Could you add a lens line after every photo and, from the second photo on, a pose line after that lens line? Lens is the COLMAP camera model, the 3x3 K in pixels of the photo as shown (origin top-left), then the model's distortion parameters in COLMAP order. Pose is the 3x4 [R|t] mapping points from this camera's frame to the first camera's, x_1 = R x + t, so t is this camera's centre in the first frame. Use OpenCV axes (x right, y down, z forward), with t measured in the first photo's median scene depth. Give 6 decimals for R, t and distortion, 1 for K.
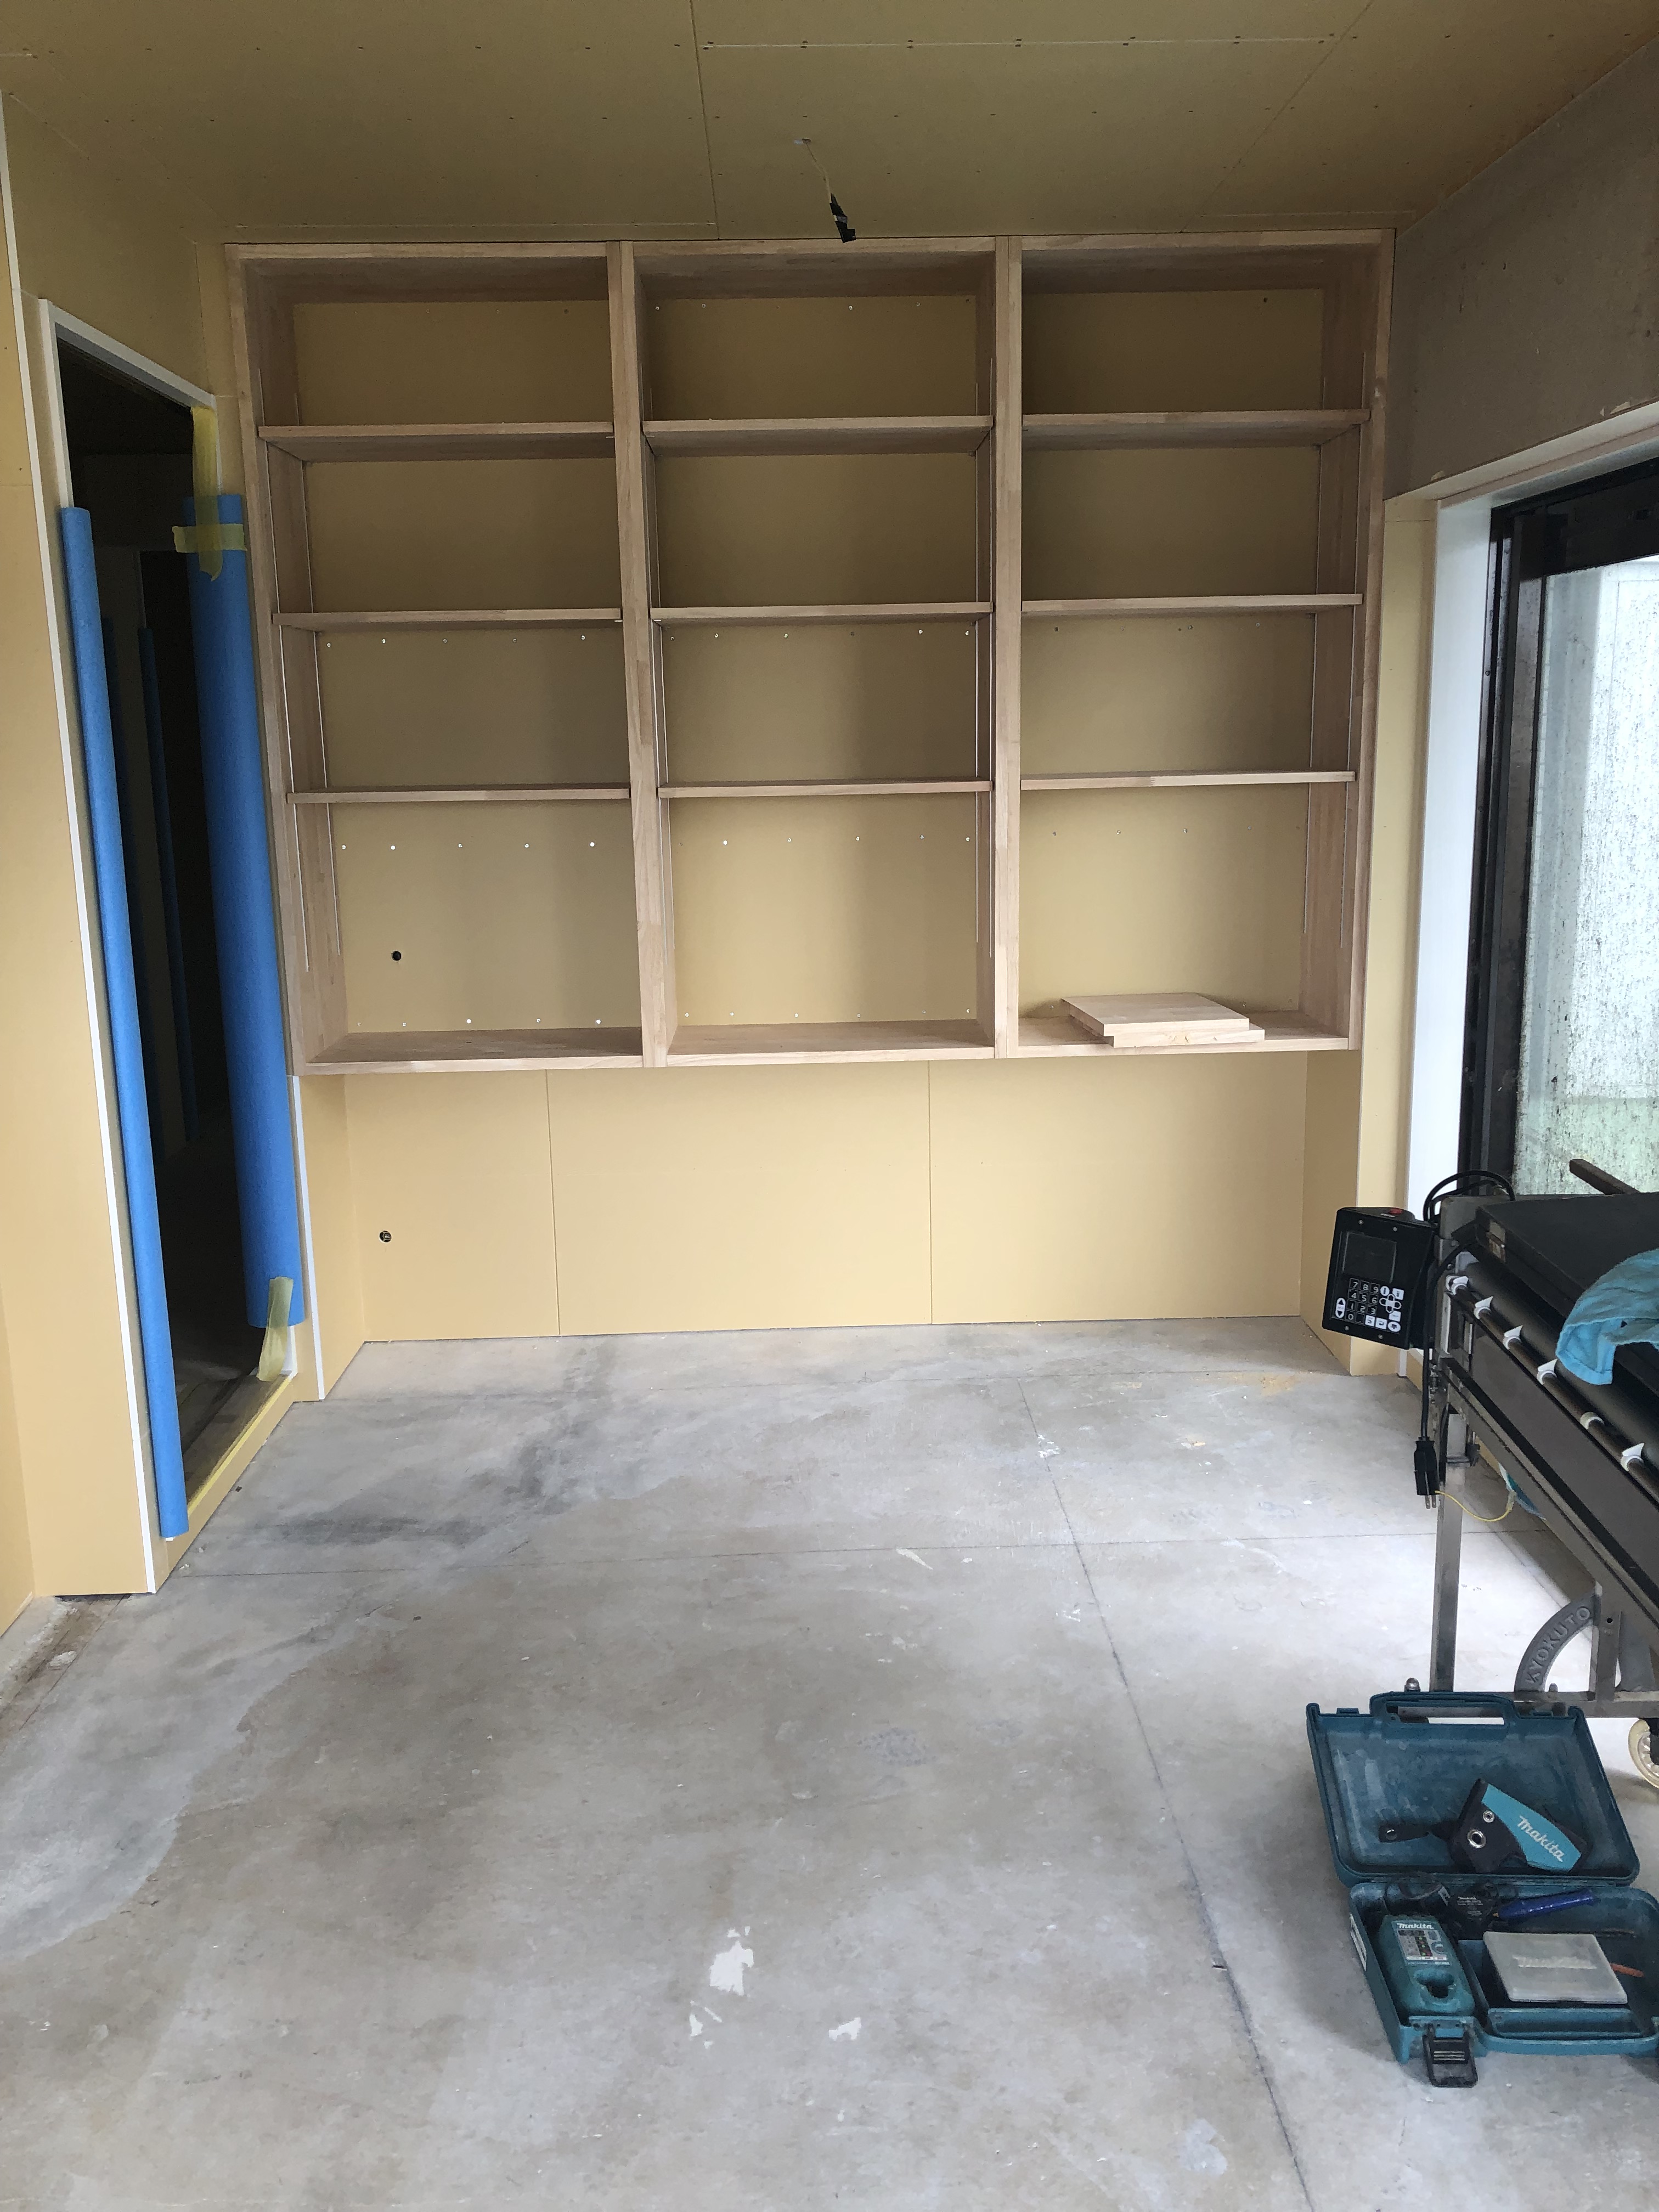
lens RADIAL K [[1821.5, 0, 830.6], [0, 1821.5, 1095.2], [0, 0, 1]] dist [0.038074, 0.002224]
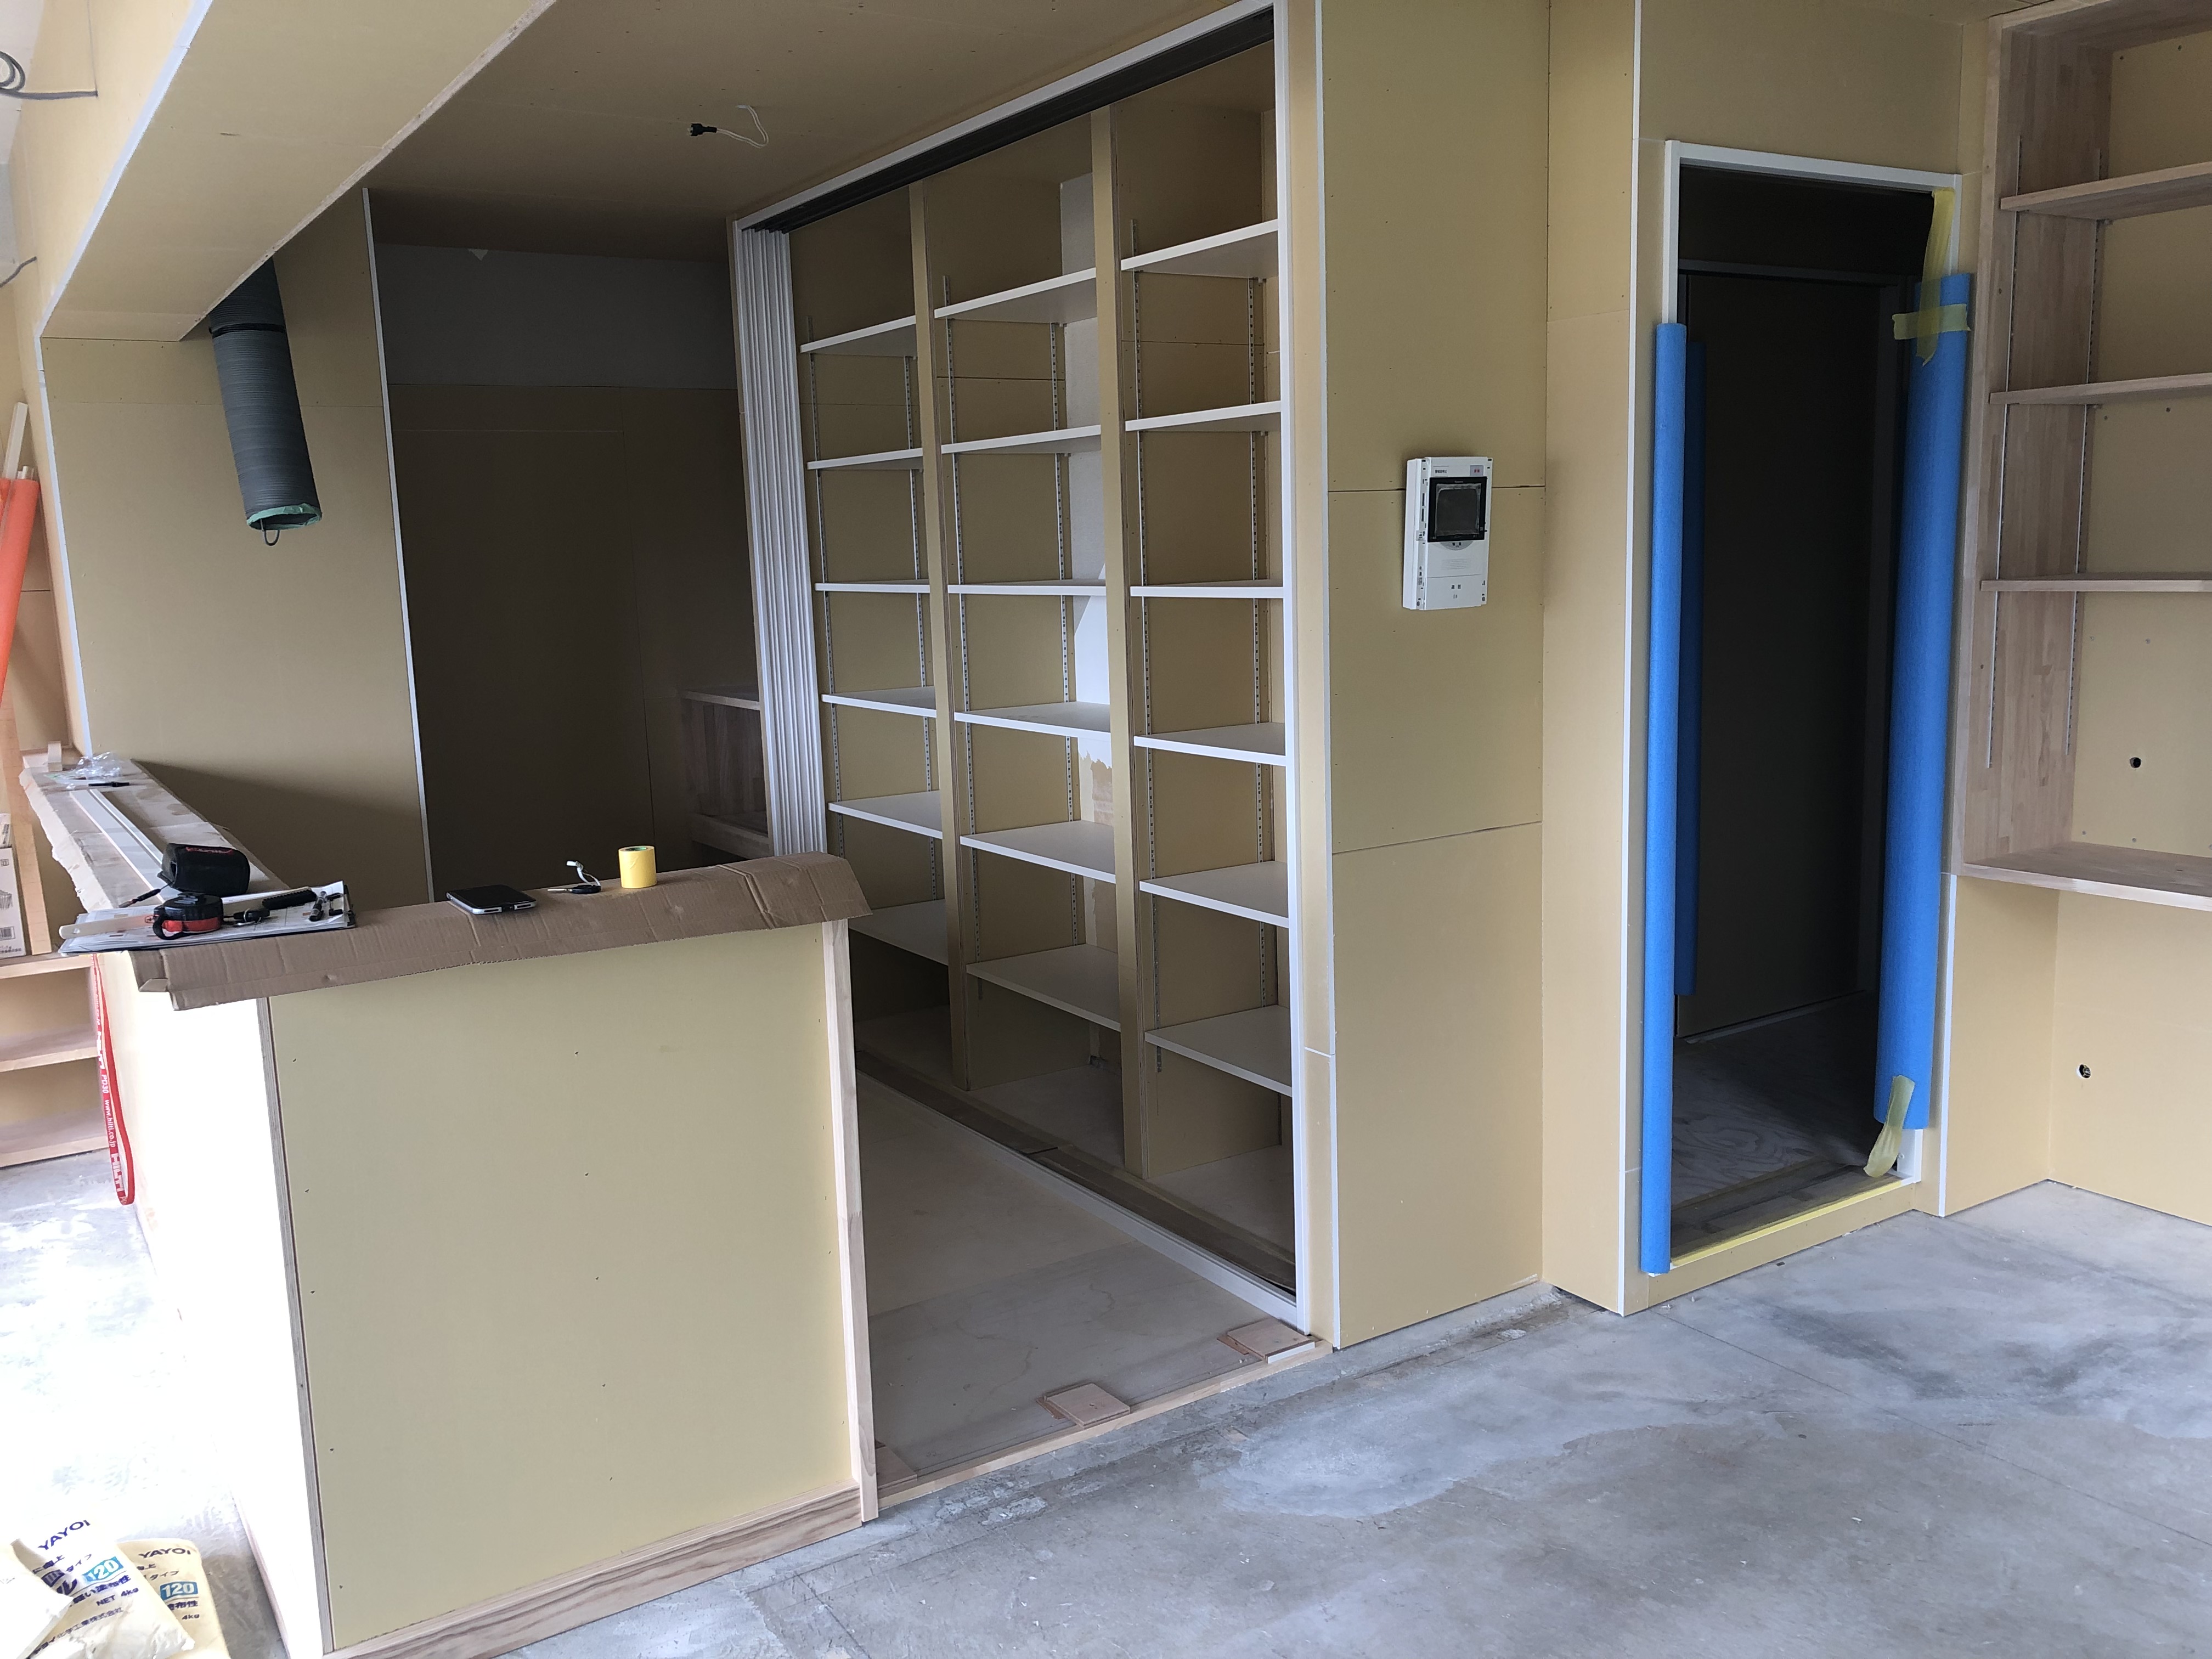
lens RADIAL K [[1821.5, 0, 1110.0], [0, 1821.5, 833.9], [0, 0, 1]] dist [0.038074, 0.002224]
pose [[0.533126, 0.141835, -0.834062, 0.333517], [-0.153007, 0.985755, 0.069831, -0.038470], [0.832085, 0.090389, 0.547234, 0.132607]]
